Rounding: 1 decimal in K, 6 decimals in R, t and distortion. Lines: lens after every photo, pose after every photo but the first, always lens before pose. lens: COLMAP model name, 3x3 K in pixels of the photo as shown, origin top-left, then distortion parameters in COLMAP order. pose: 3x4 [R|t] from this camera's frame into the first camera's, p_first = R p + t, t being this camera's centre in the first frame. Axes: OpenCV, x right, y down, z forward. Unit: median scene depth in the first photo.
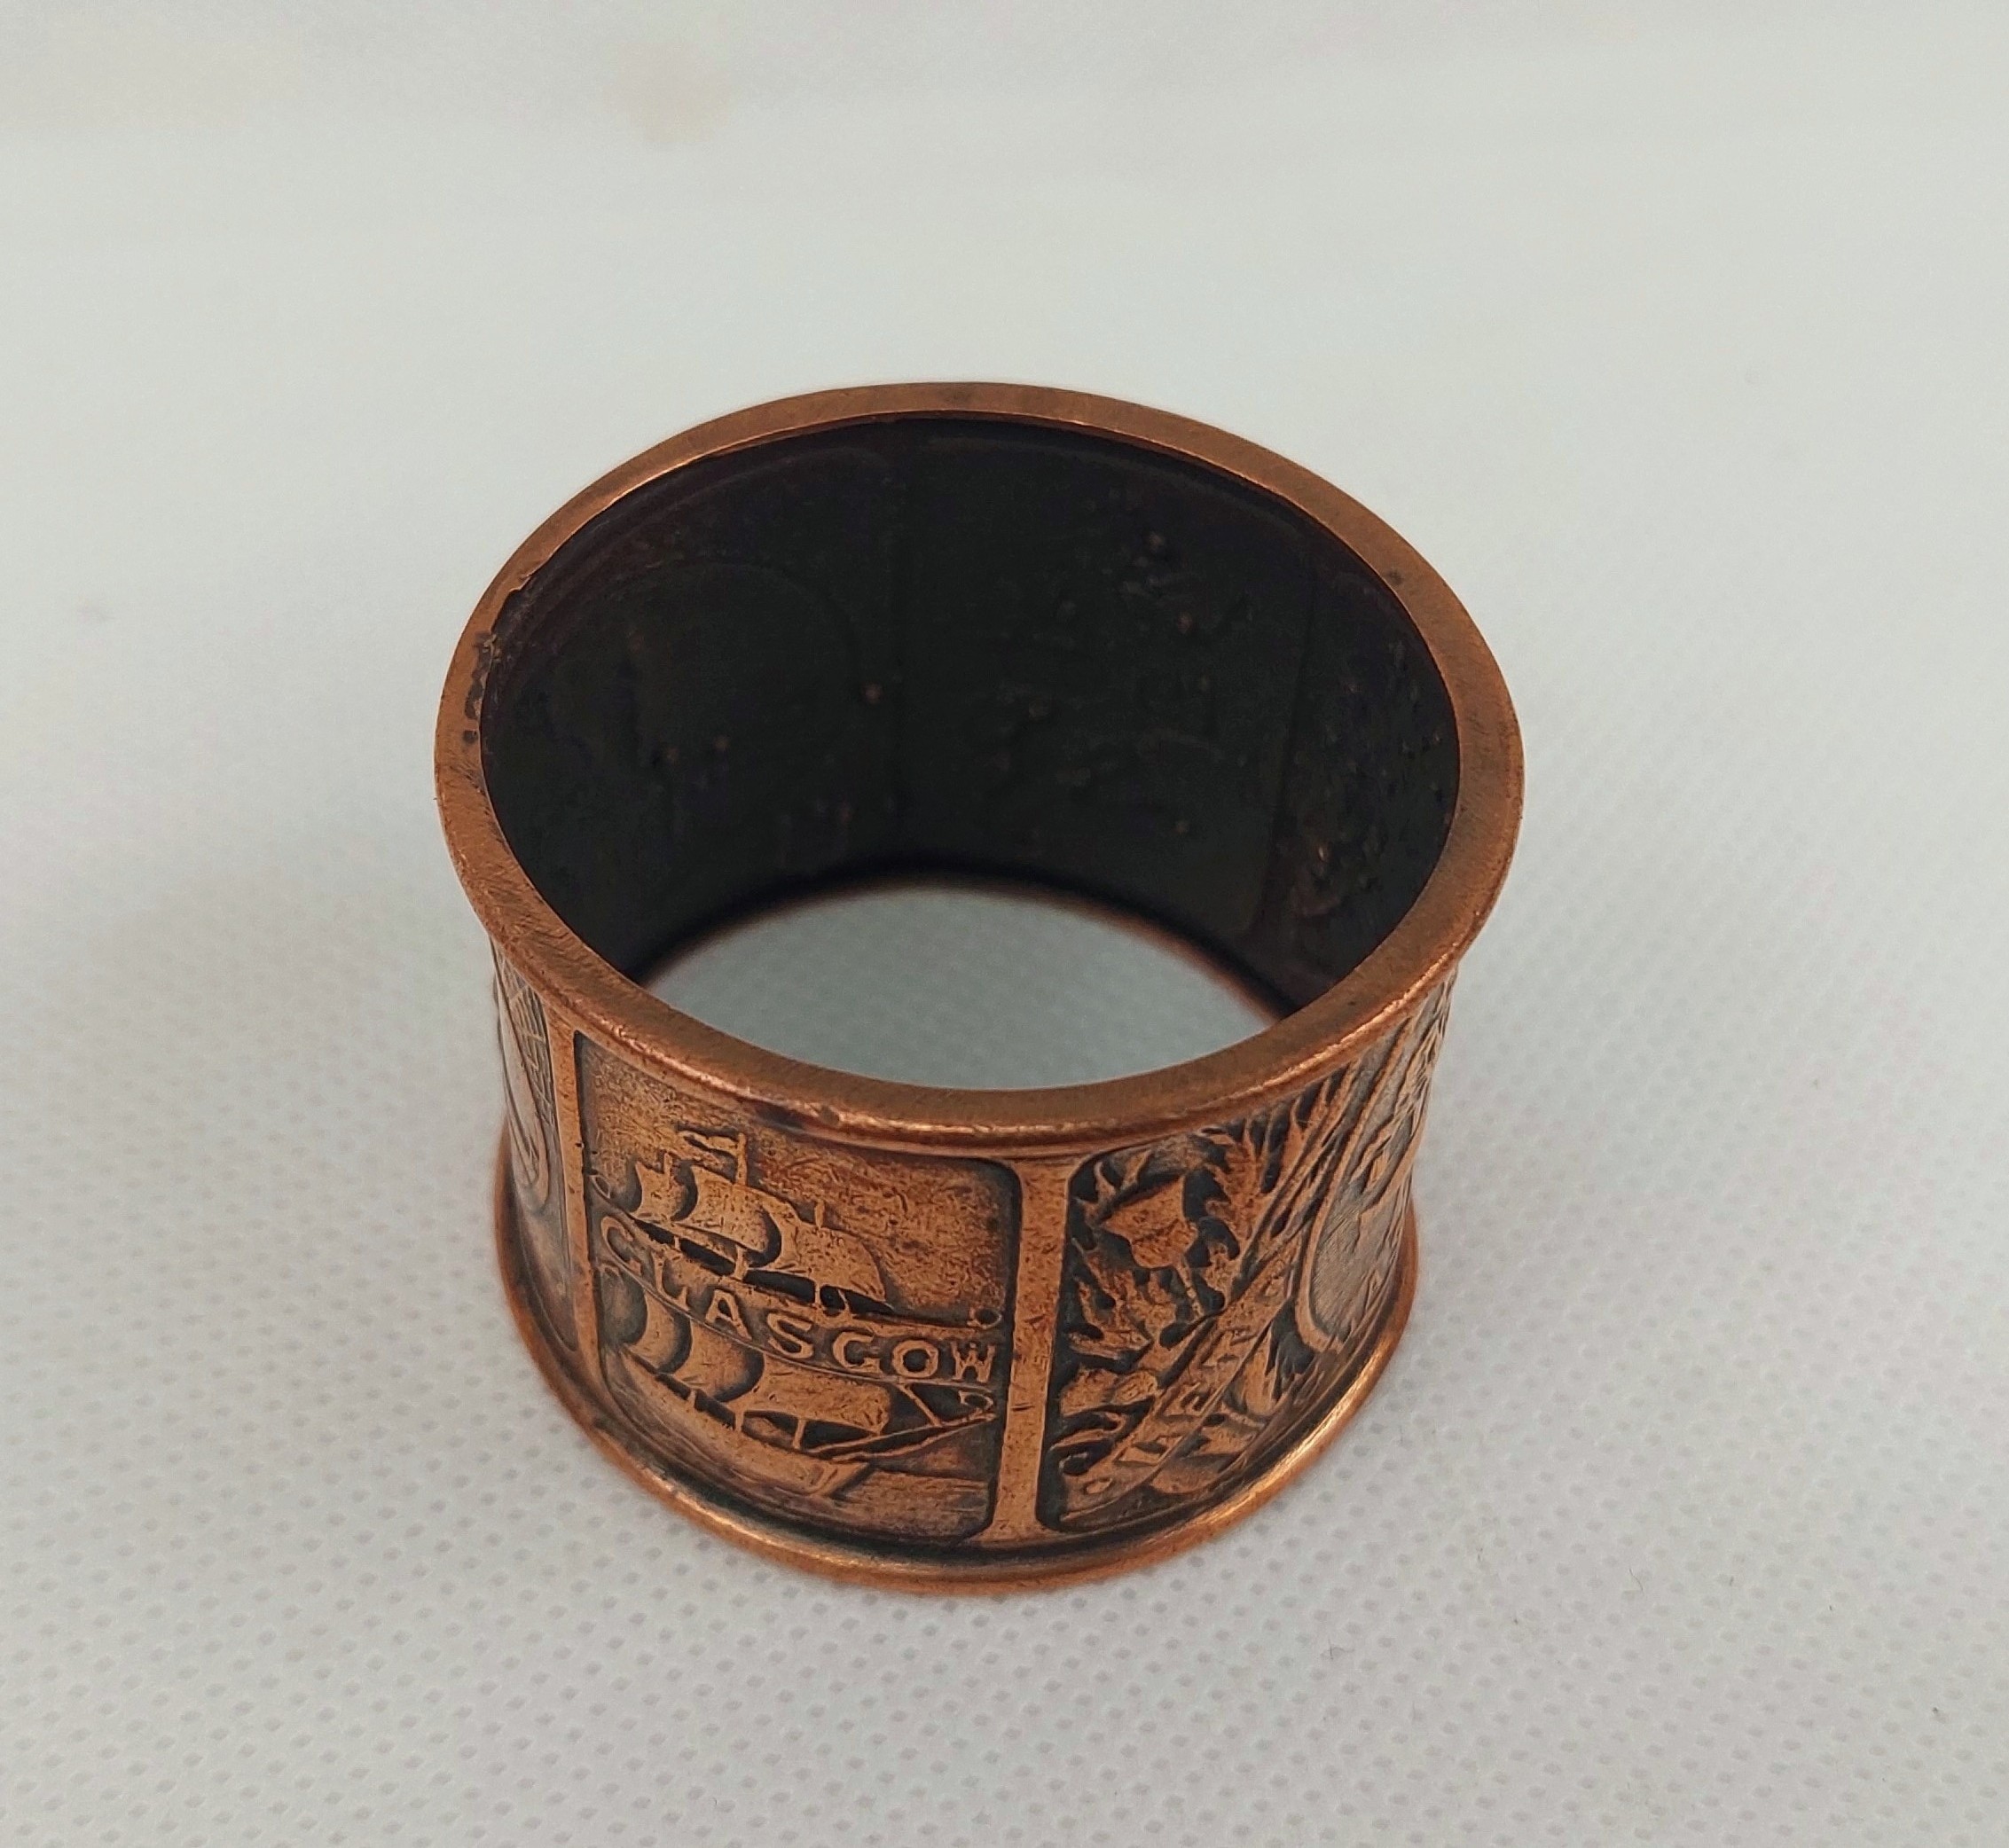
lens RADIAL K [[1713.8, 0, 1005.0], [0, 1713.8, 923.0], [0, 0, 1]] dist [0.118506, -0.063916]
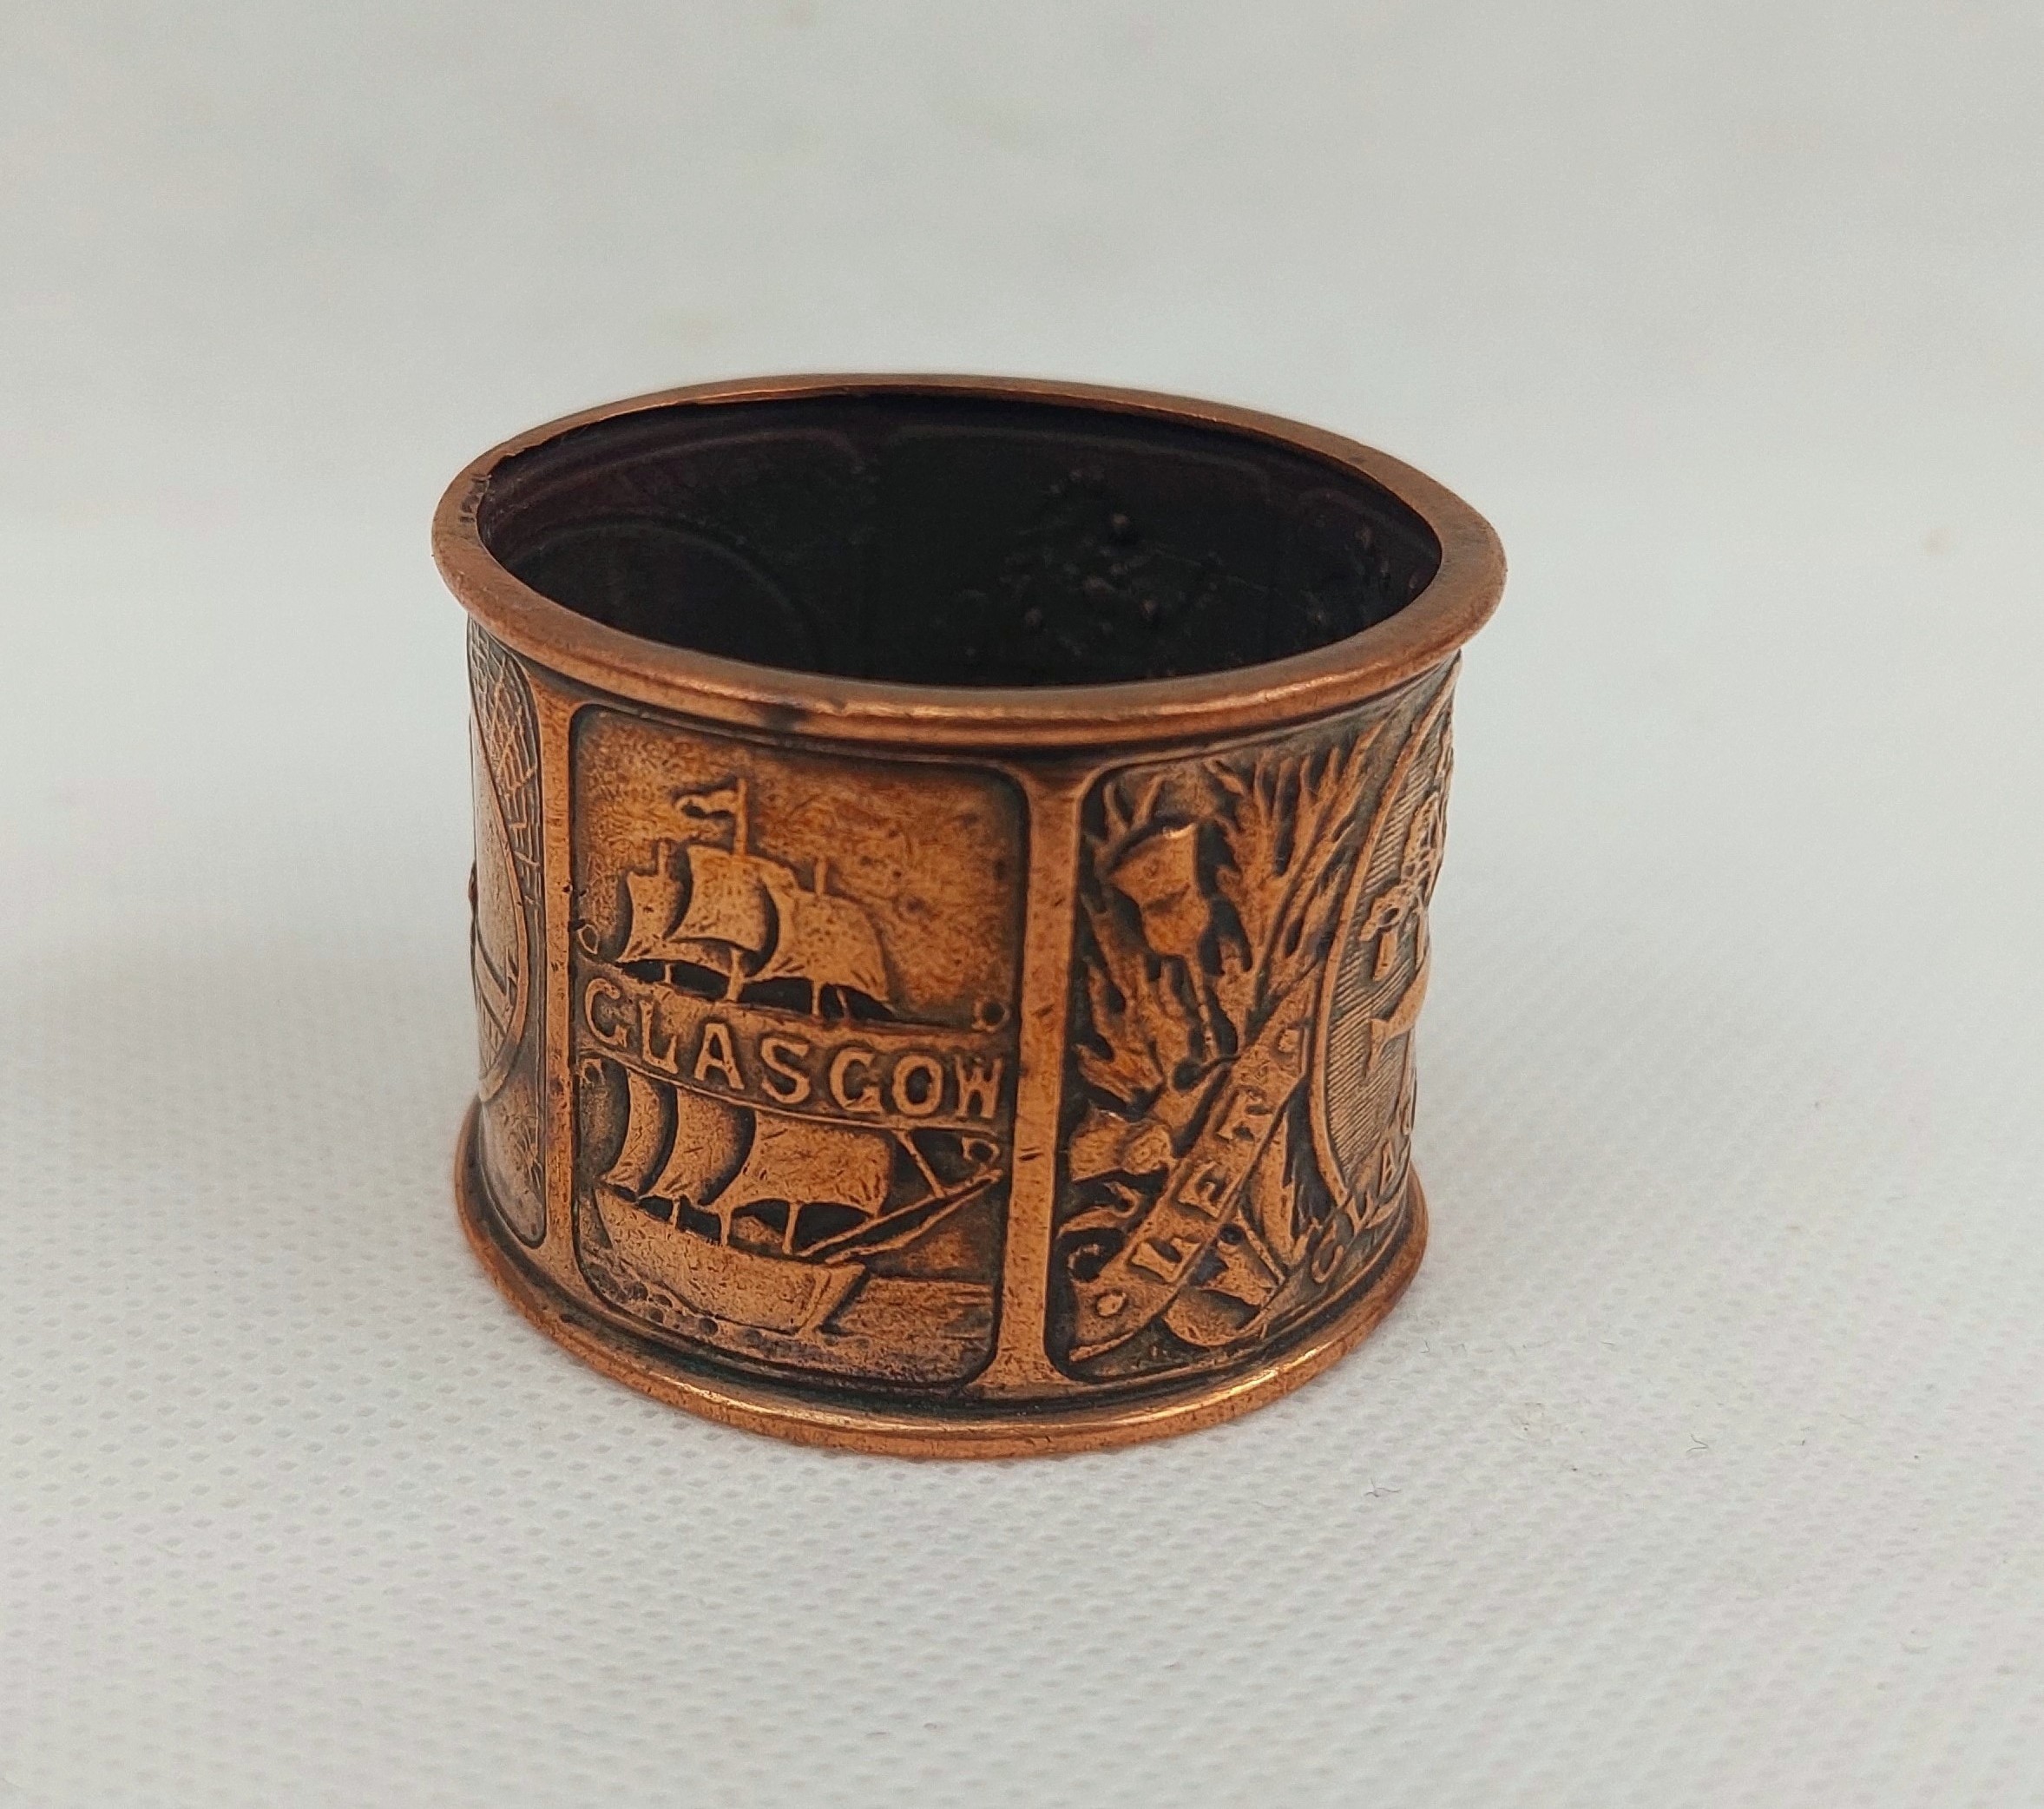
lens RADIAL K [[1721.1, 0, 953.8], [0, 1721.1, 854.6], [0, 0, 1]] dist [0.112153, -0.006809]
pose [[0.999776, -0.020924, 0.003199, -0.030409], [0.021125, 0.976684, -0.213639, 0.311488], [0.001346, 0.213659, 0.976907, 0.043036]]
